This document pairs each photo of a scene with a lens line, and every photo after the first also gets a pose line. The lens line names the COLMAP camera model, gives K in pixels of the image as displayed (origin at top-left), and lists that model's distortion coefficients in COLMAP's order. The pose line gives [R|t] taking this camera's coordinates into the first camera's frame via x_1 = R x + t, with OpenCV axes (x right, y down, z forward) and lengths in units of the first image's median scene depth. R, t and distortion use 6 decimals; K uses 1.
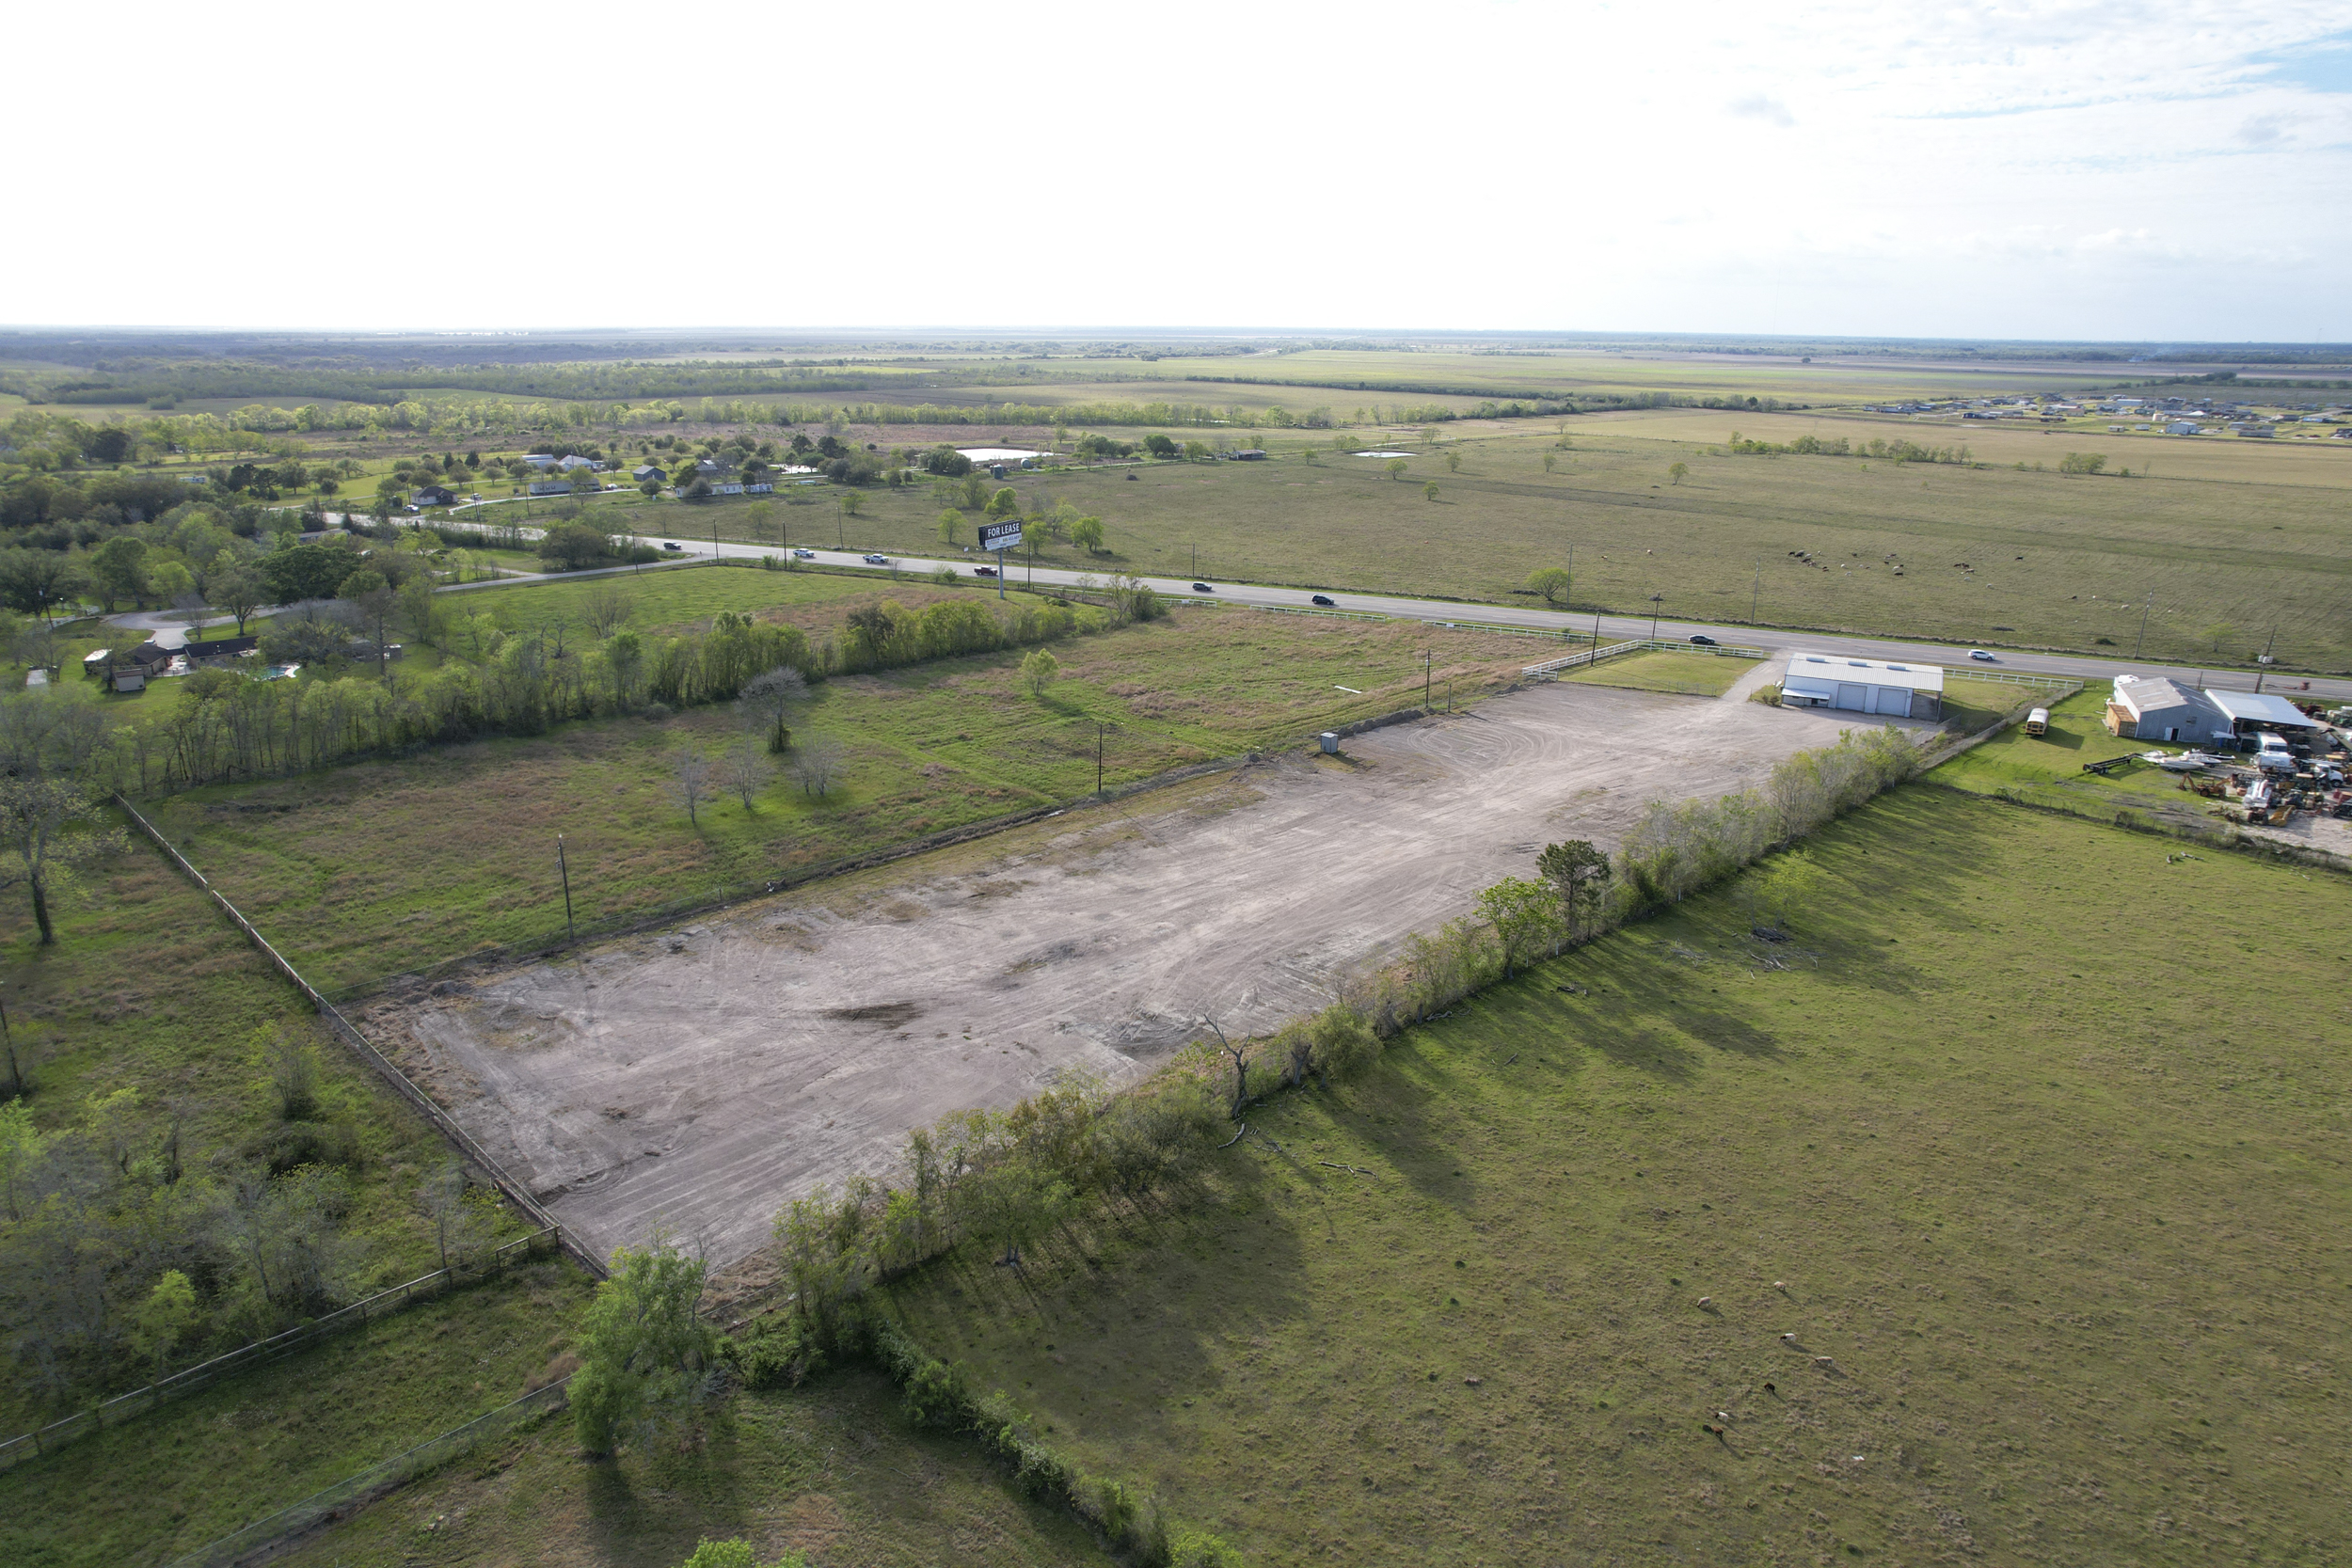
lens RADIAL K [[1501.6, 0, 1180.5], [0, 1501.6, 771.3], [0, 0, 1]] dist [-0.076861, 0.067652]
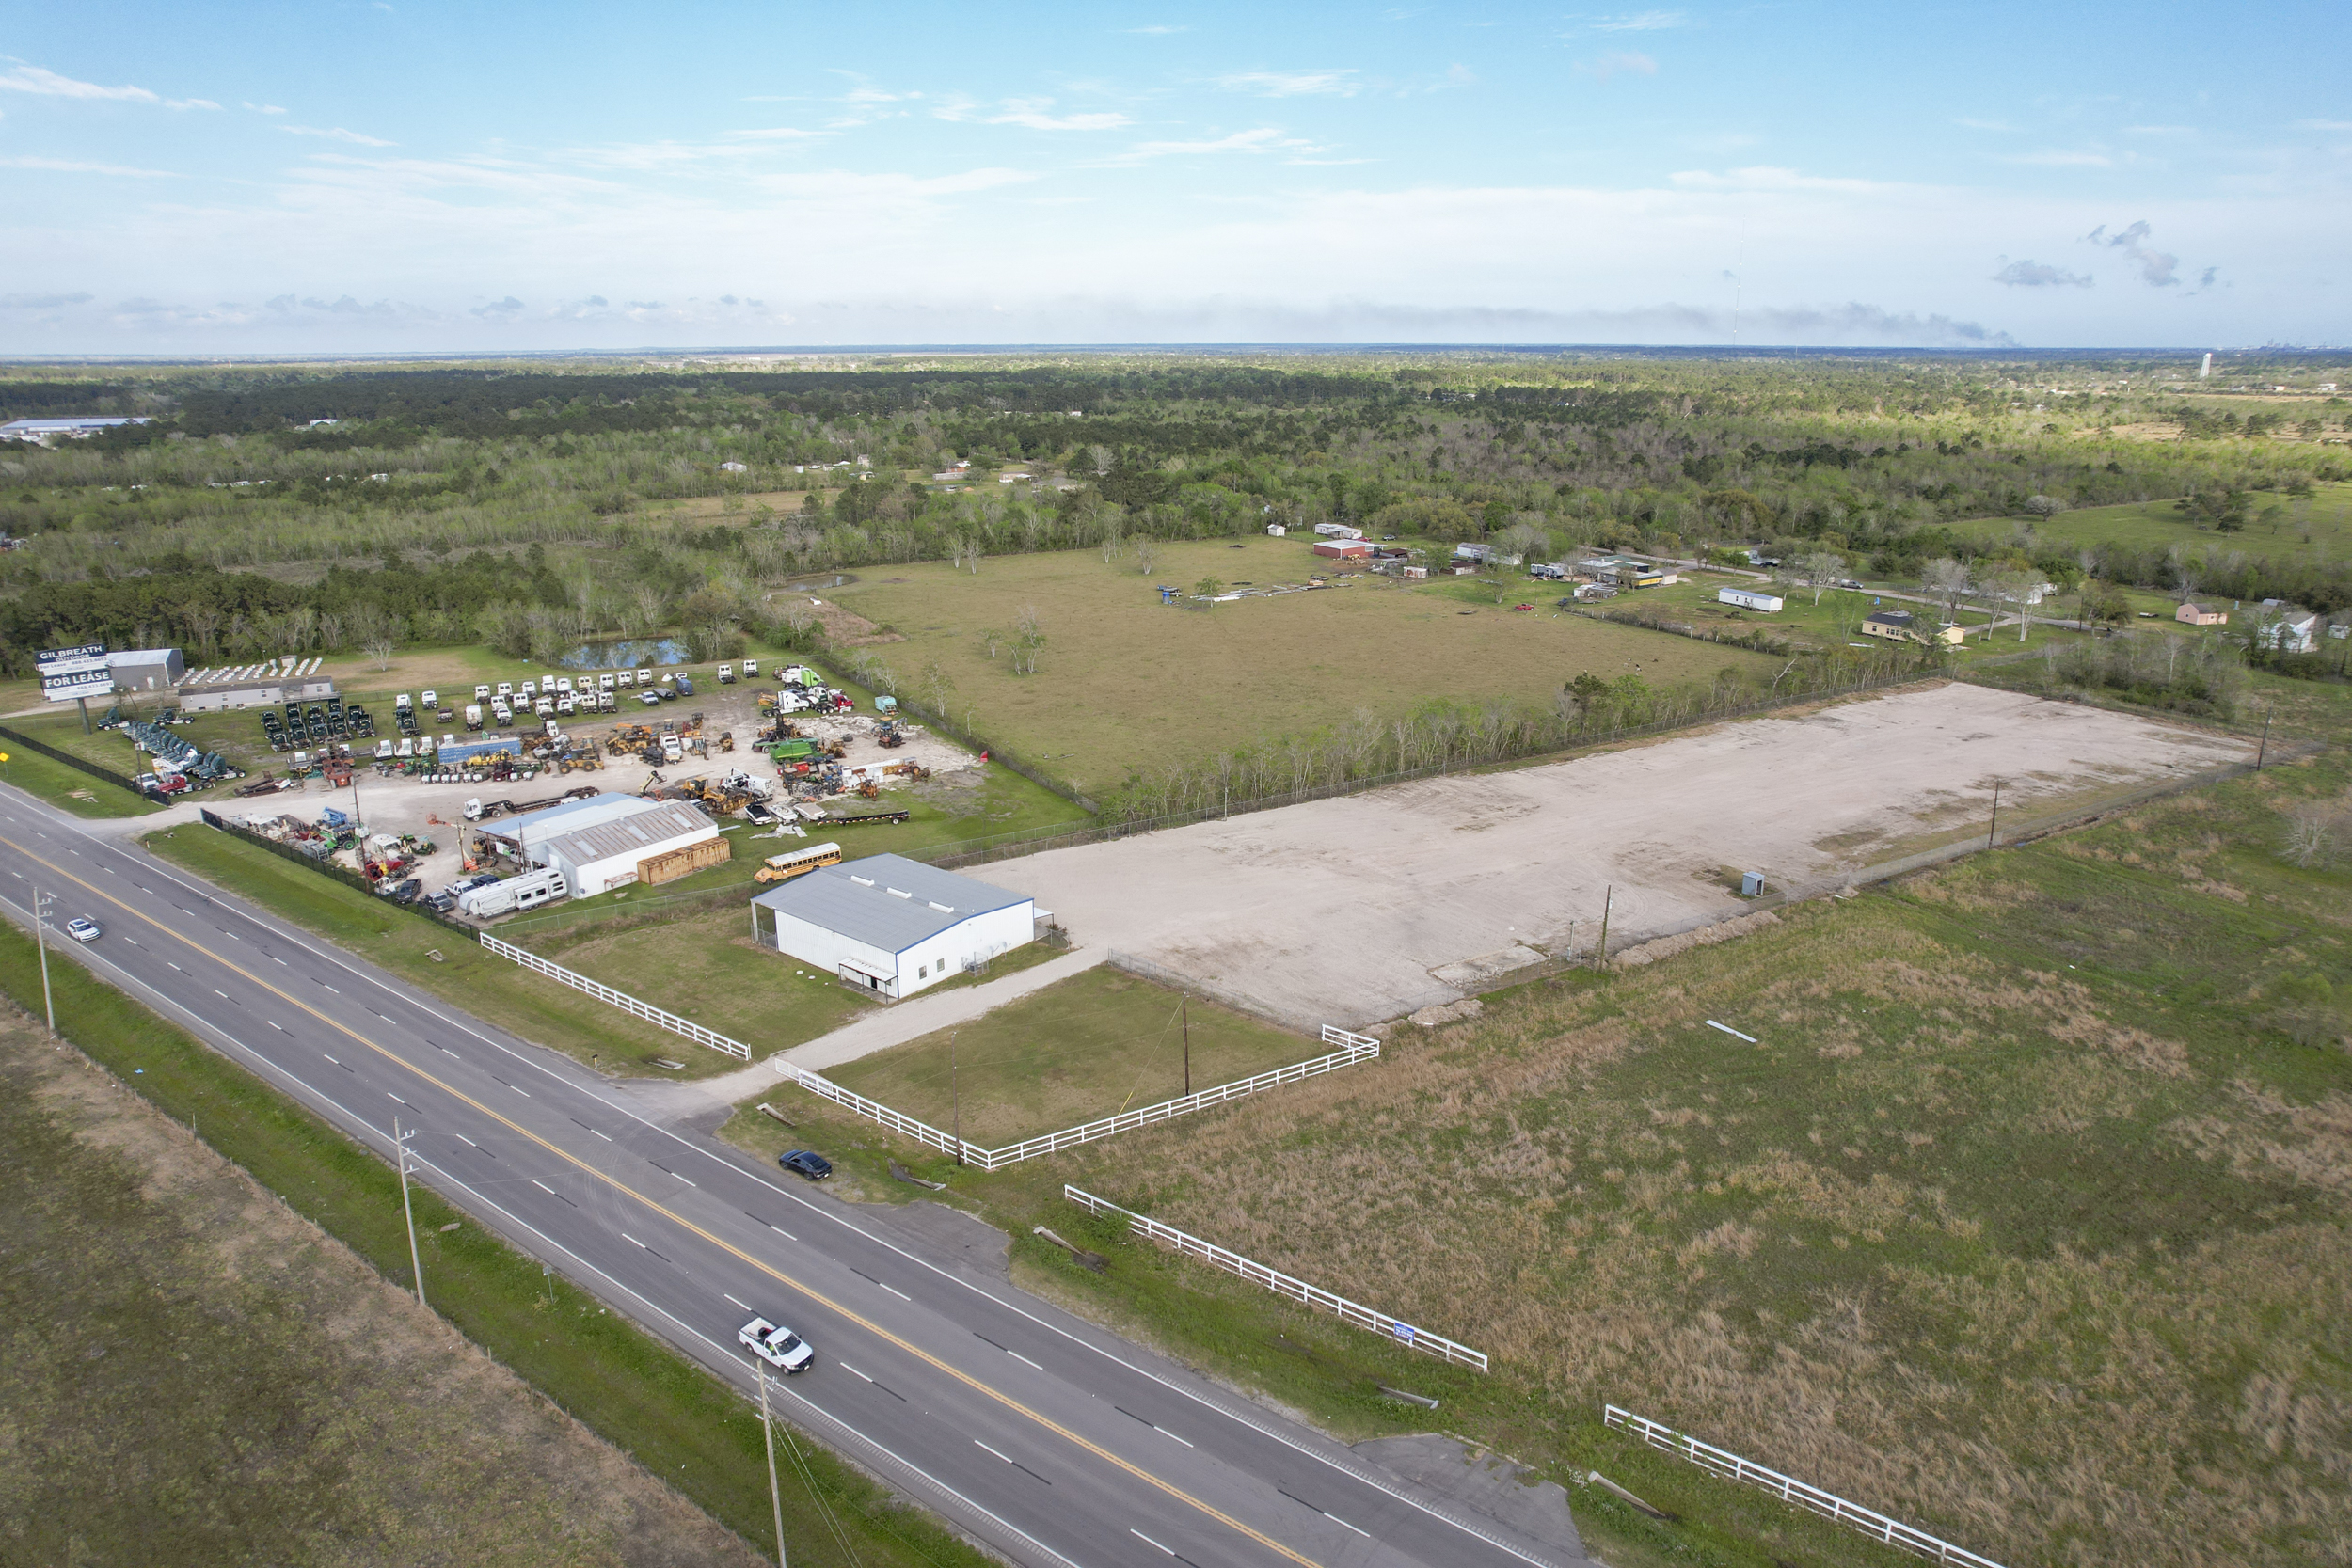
lens RADIAL K [[1497.4, 0, 1181.0], [0, 1497.4, 785.9], [0, 0, 1]] dist [-0.073783, 0.064123]
pose [[-0.975317, -0.067025, 0.210392, 0.277817], [0.060823, 0.834410, 0.547778, -0.613554], [-0.212268, 0.547053, -0.809737, 1.979529]]
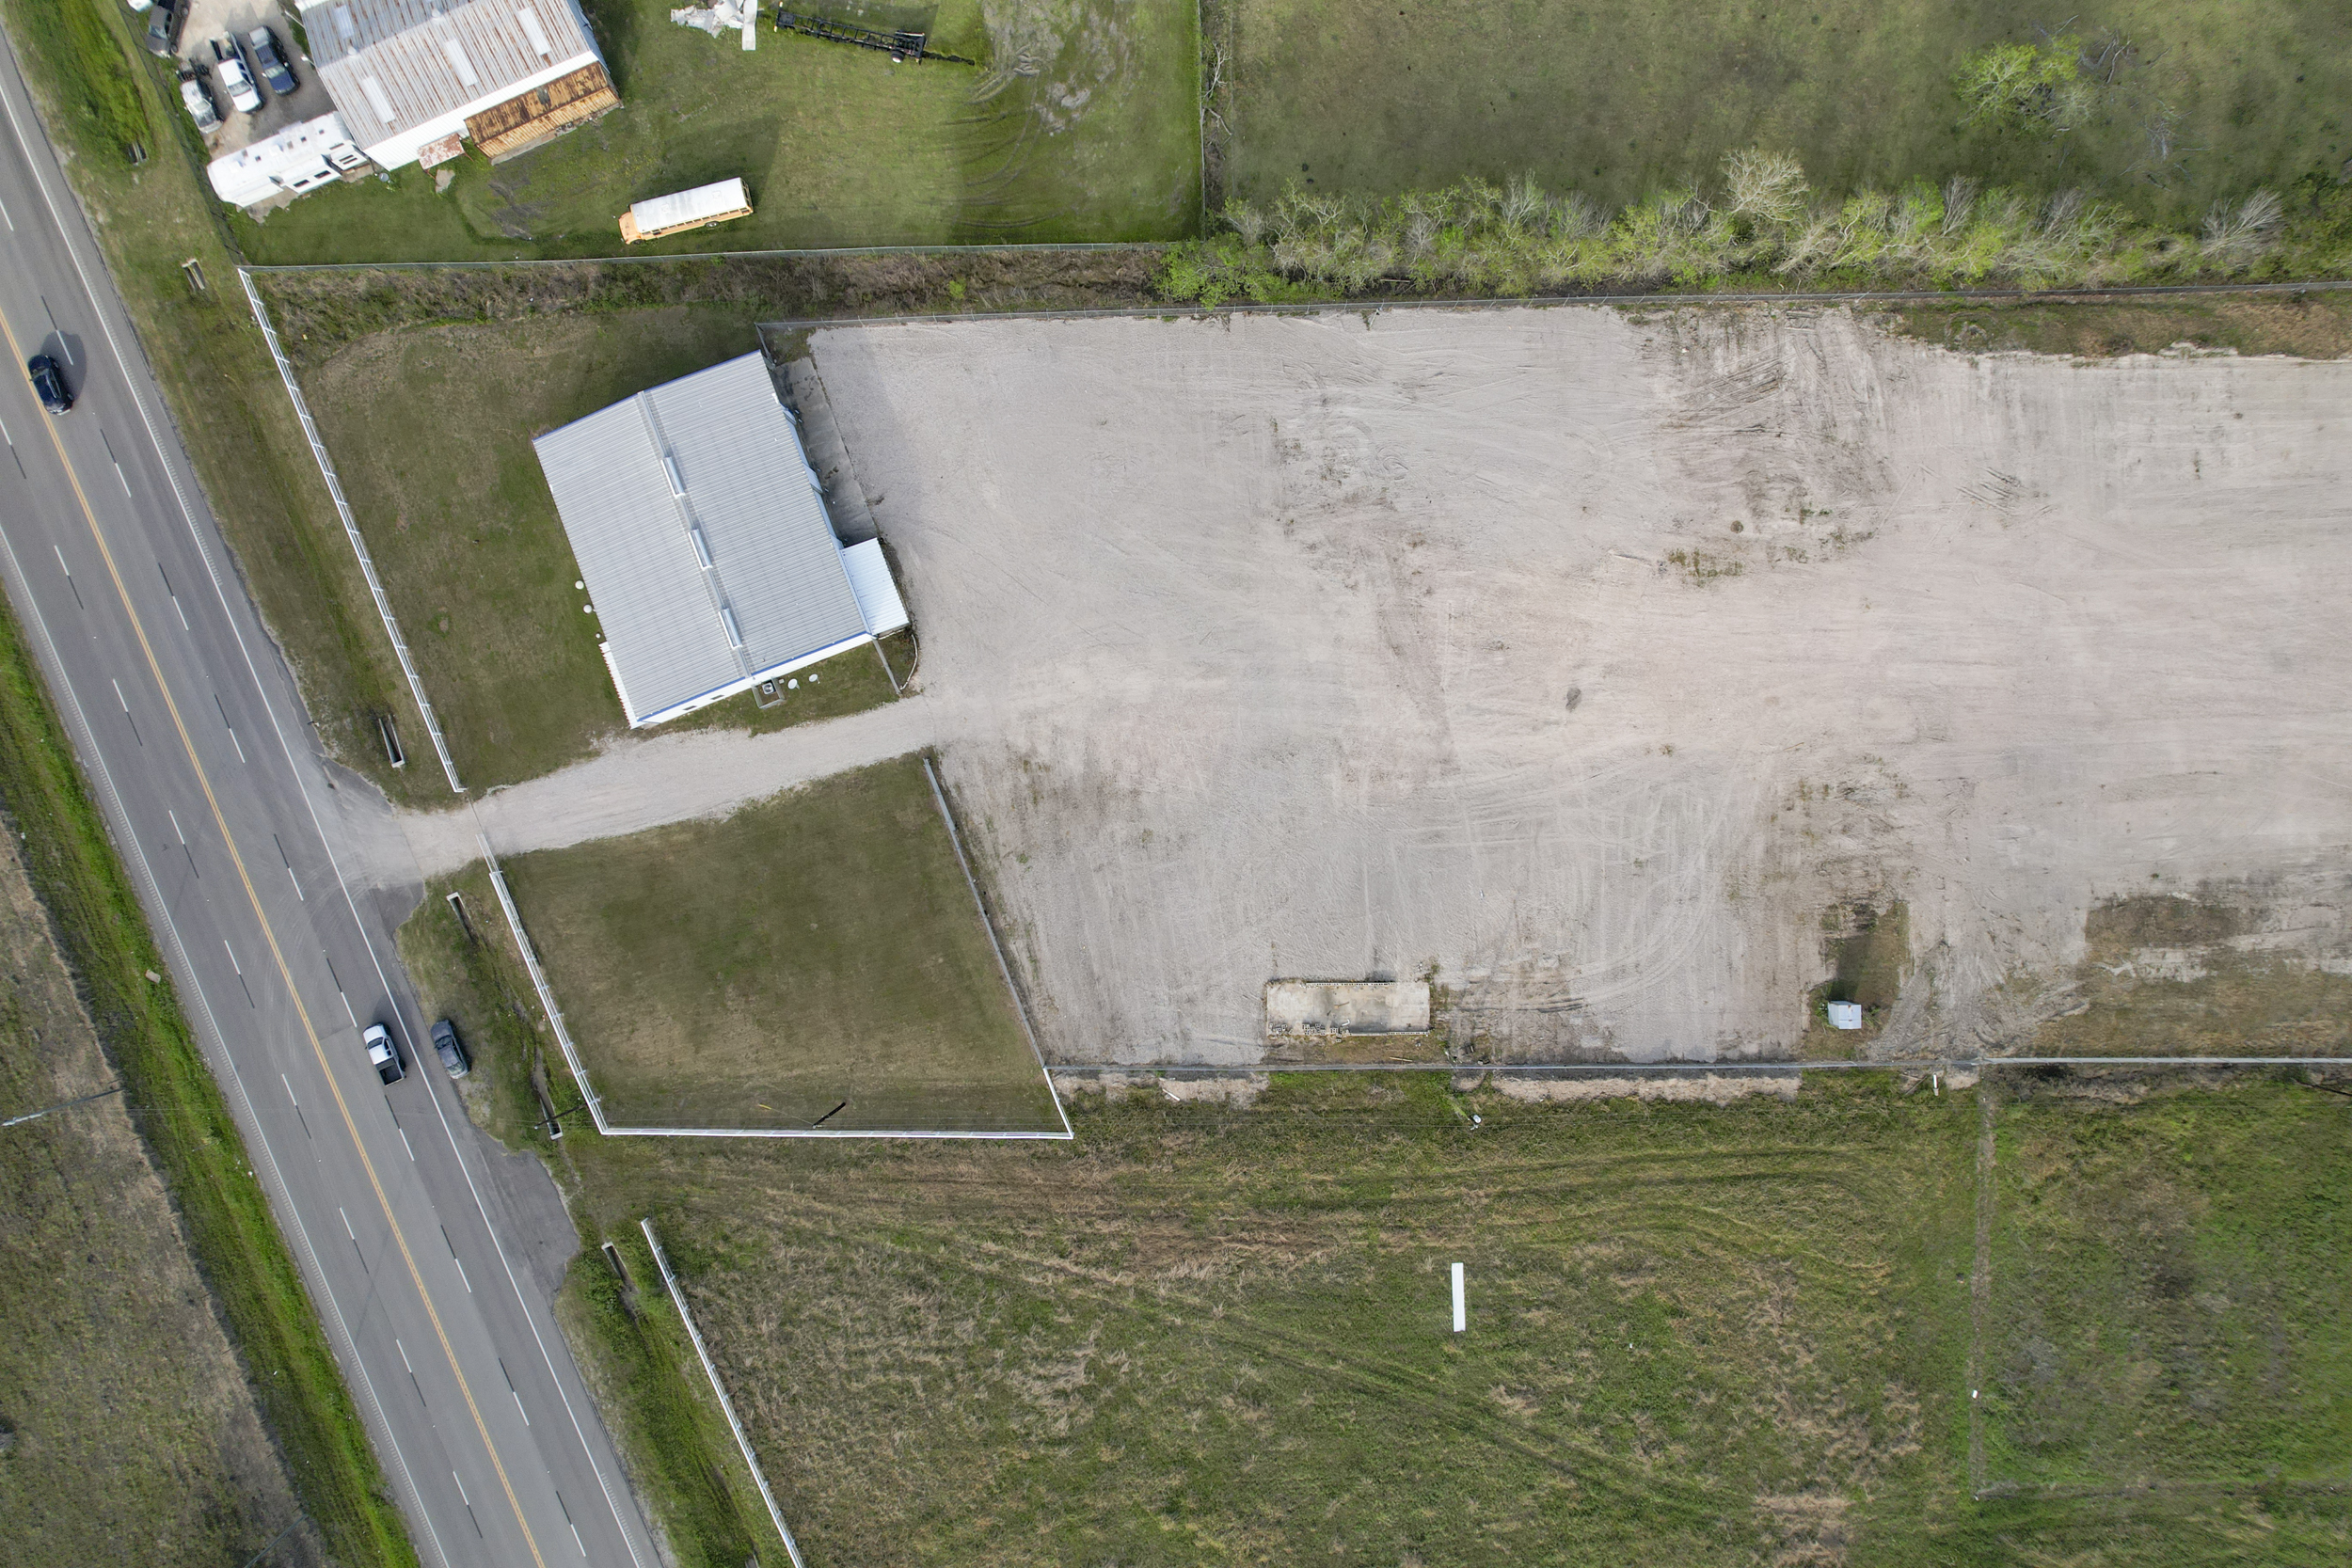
lens RADIAL K [[1495.0, 0, 1181.9], [0, 1495.0, 785.3], [0, 0, 1]] dist [-0.077913, 0.071388]
pose [[-0.732905, -0.680304, -0.005991, 0.402200], [0.198060, -0.221781, 0.954770, -0.675948], [-0.650863, 0.698569, 0.297285, 1.098459]]
